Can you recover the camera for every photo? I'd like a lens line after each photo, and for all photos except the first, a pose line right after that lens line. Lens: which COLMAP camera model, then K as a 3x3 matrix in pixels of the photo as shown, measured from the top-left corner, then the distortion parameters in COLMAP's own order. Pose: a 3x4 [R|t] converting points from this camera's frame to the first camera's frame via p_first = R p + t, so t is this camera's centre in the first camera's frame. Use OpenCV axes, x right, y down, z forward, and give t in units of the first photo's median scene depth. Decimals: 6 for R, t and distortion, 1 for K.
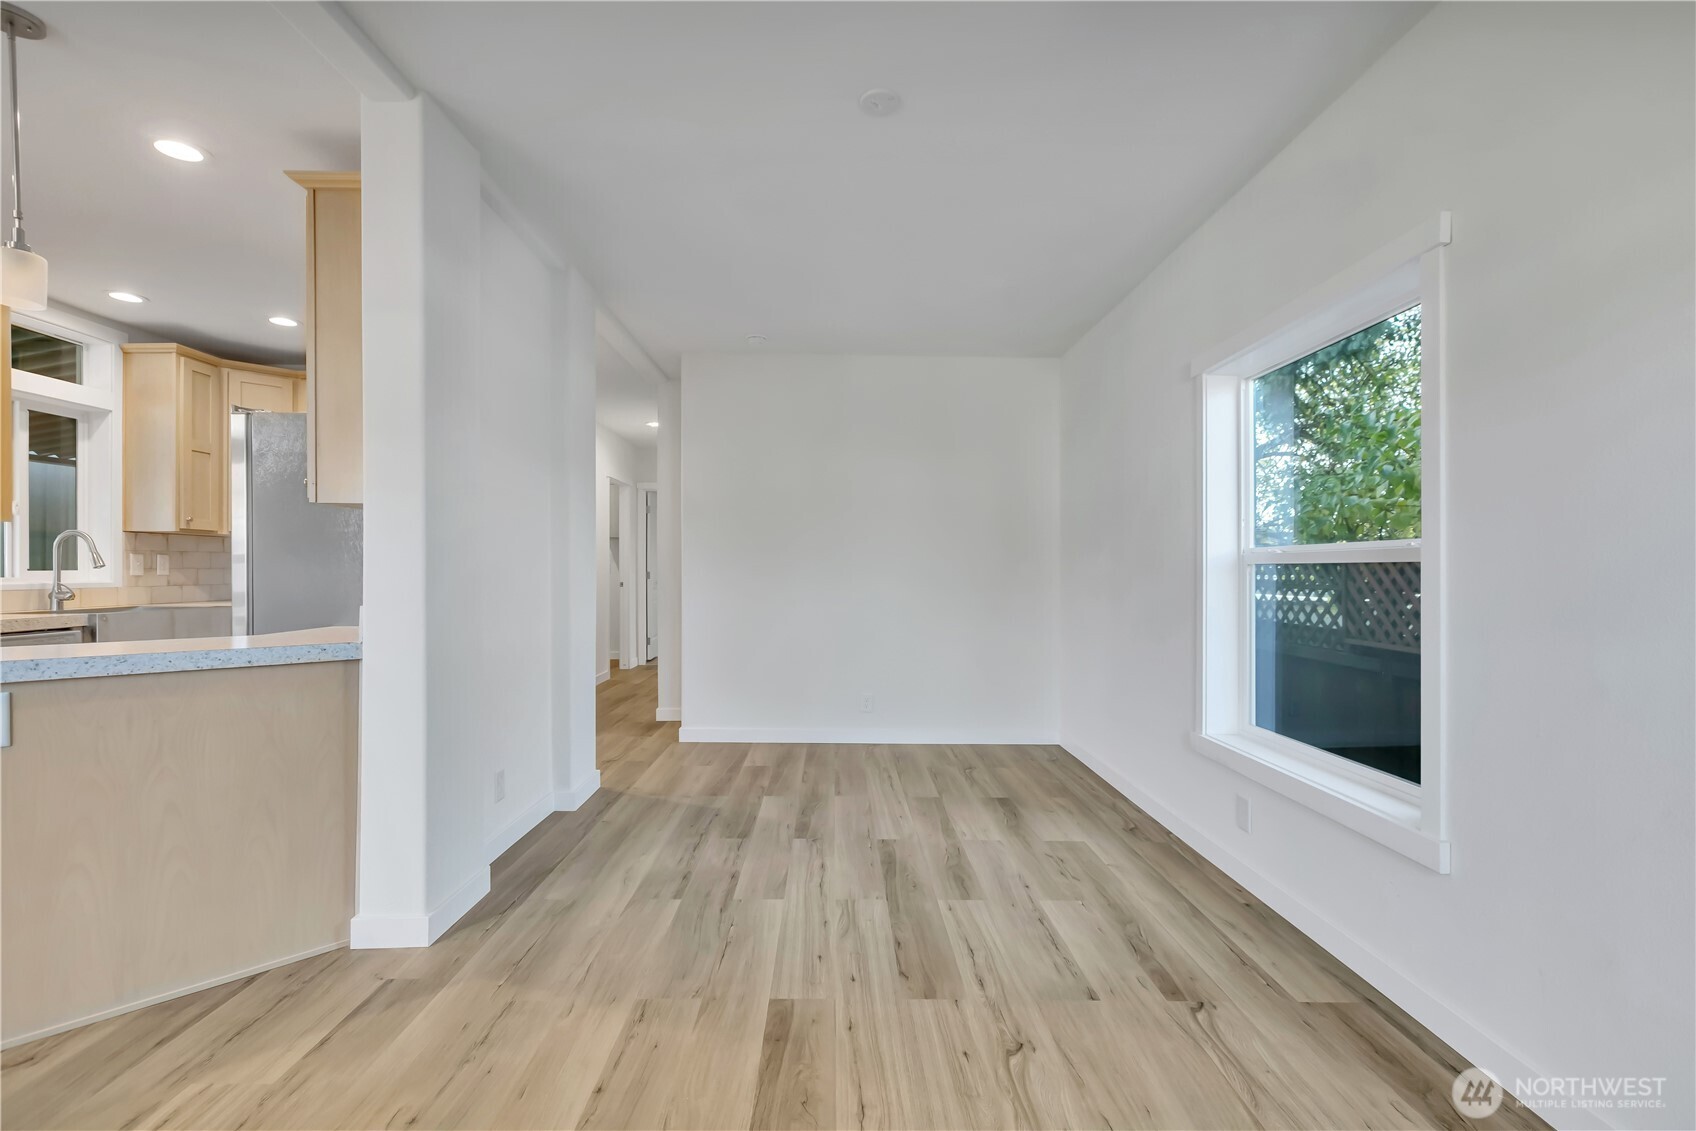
lens RADIAL K [[764.3, 0, 843.1], [0, 764.3, 568.8], [0, 0, 1]] dist [0.000667, 0.000024]
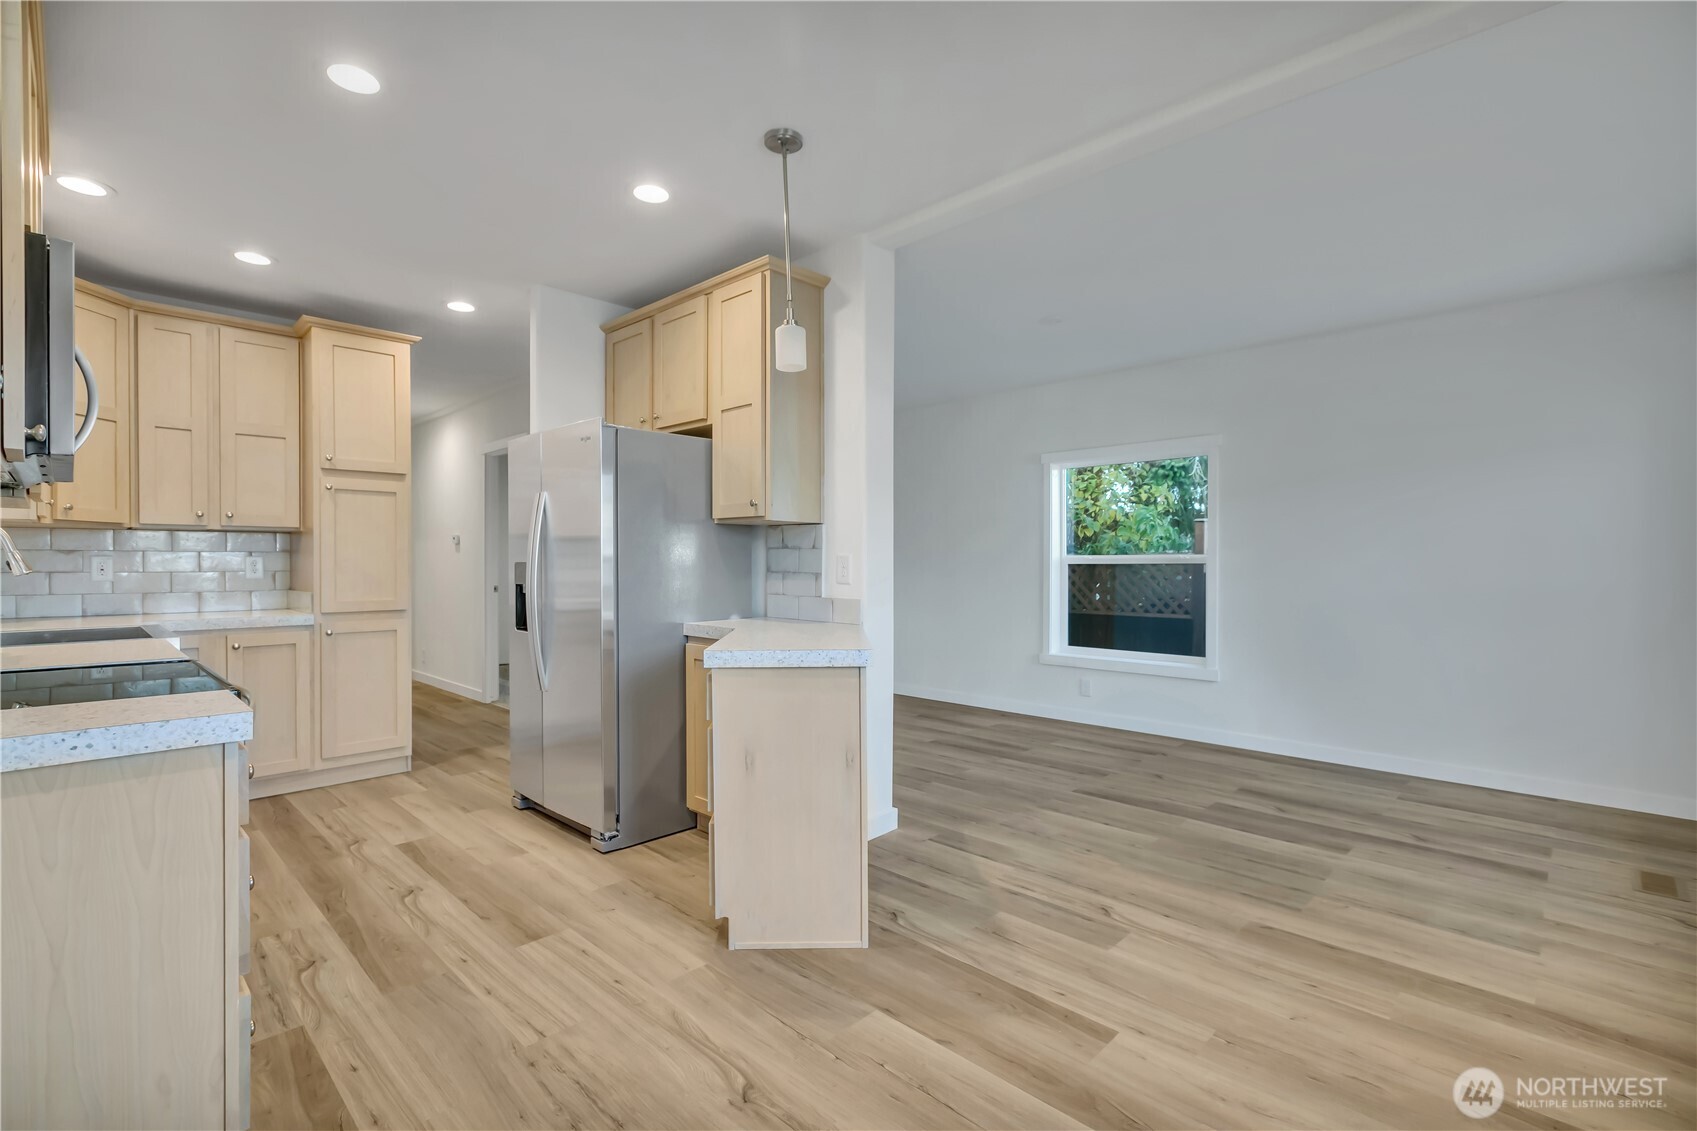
lens RADIAL K [[762.8, 0, 848.9], [0, 762.8, 555.8], [0, 0, 1]] dist [0.000877, -0.001228]
pose [[0.705469, 0.001268, 0.708739, -1.403764], [0.002115, 0.999990, -0.003893, -0.021208], [-0.708737, 0.004245, 0.705460, 0.023476]]
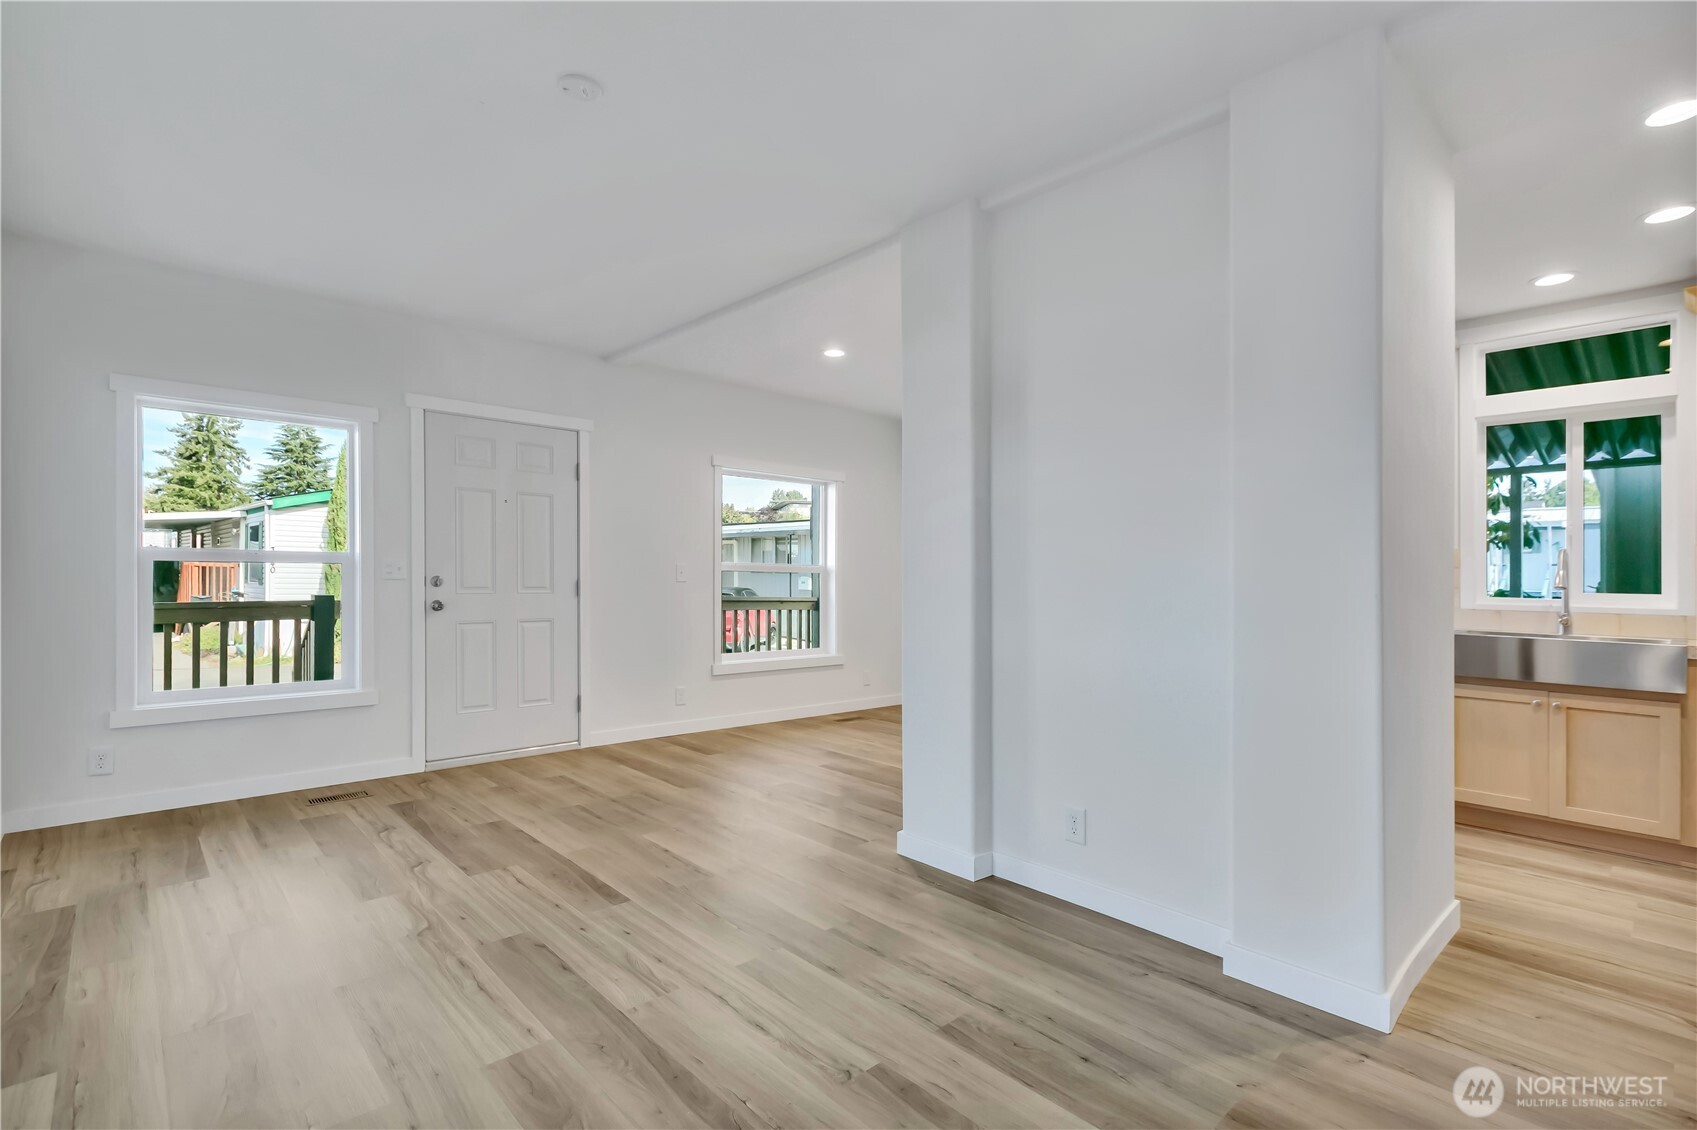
lens RADIAL K [[786.2, 0, 839.6], [0, 786.2, 581.7], [0, 0, 1]] dist [-0.001665, -0.000426]
pose [[-0.744280, -0.013786, -0.667726, 0.408123], [-0.018990, 0.999820, 0.000525, 0.008584], [0.667598, 0.013071, -0.744407, 1.674844]]
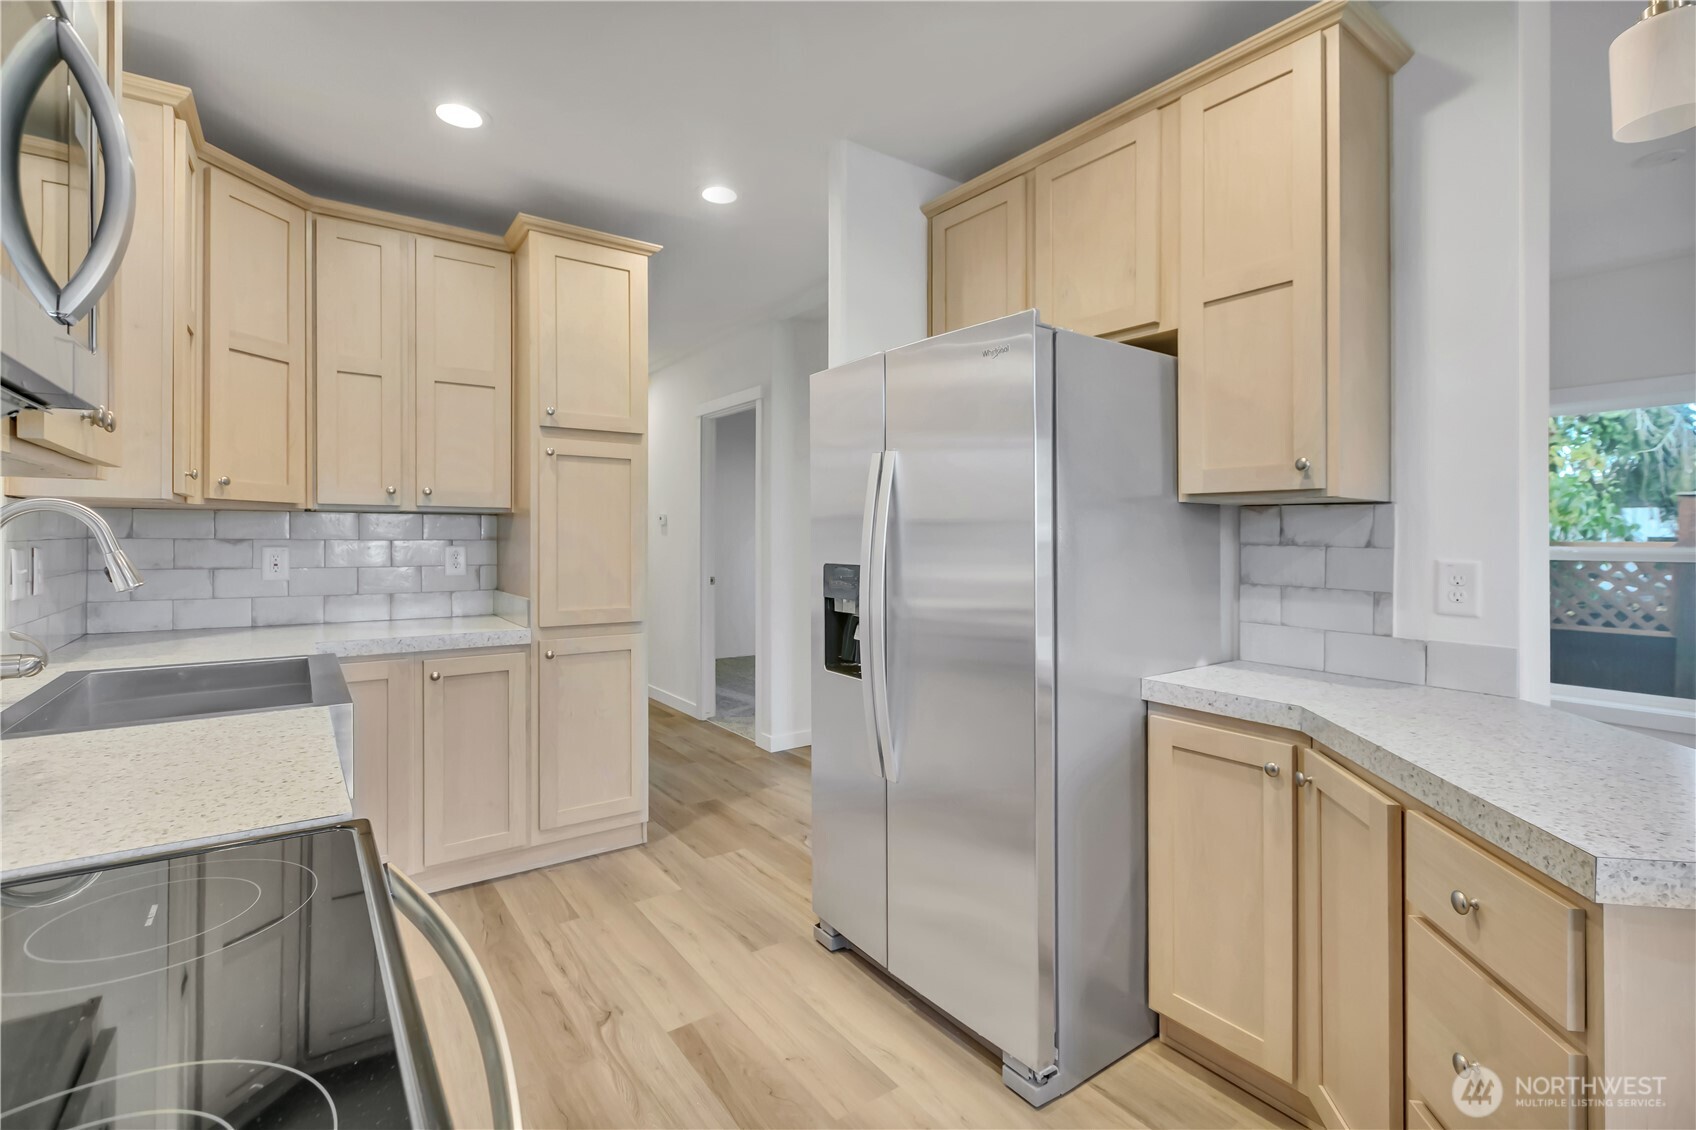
lens RADIAL K [[772.4, 0, 852.6], [0, 772.4, 531.1], [0, 0, 1]] dist [0.002267, 0.000260]
pose [[0.817574, 0.004722, 0.575805, -1.342533], [-0.002822, 0.999987, -0.004194, -0.048858], [-0.575817, 0.001804, 0.817576, 0.653796]]
